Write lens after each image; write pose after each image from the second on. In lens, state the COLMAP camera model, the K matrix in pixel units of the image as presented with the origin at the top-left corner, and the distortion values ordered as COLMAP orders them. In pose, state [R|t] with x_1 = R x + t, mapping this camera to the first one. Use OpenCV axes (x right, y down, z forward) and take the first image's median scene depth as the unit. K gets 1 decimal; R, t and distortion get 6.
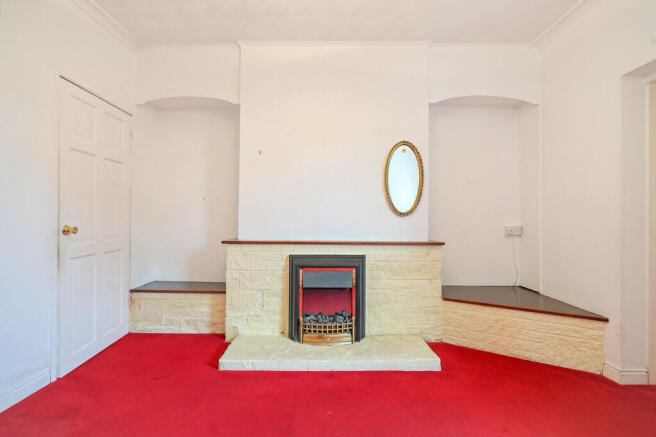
lens RADIAL K [[303.5, 0, 326.5], [0, 303.5, 223.9], [0, 0, 1]] dist [-0.002243, -0.000153]
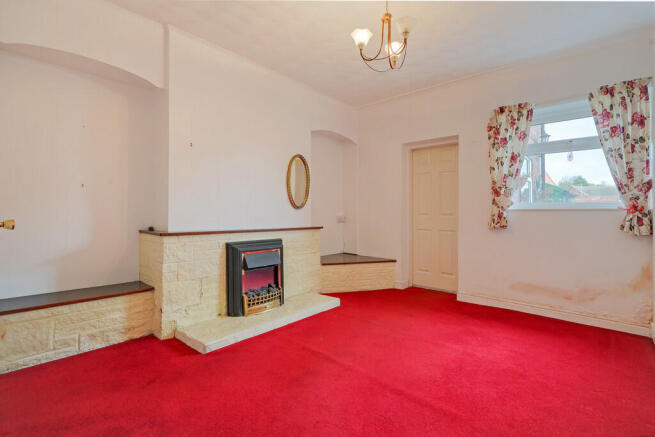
lens RADIAL K [[307.7, 0, 327.5], [0, 307.7, 218.5], [0, 0, 1]] dist [-0.001562, -0.000154]
pose [[0.658676, -0.012661, 0.752320, -0.726552], [0.005378, 0.999912, 0.012119, 0.001613], [-0.752407, -0.003936, 0.658687, -0.019488]]
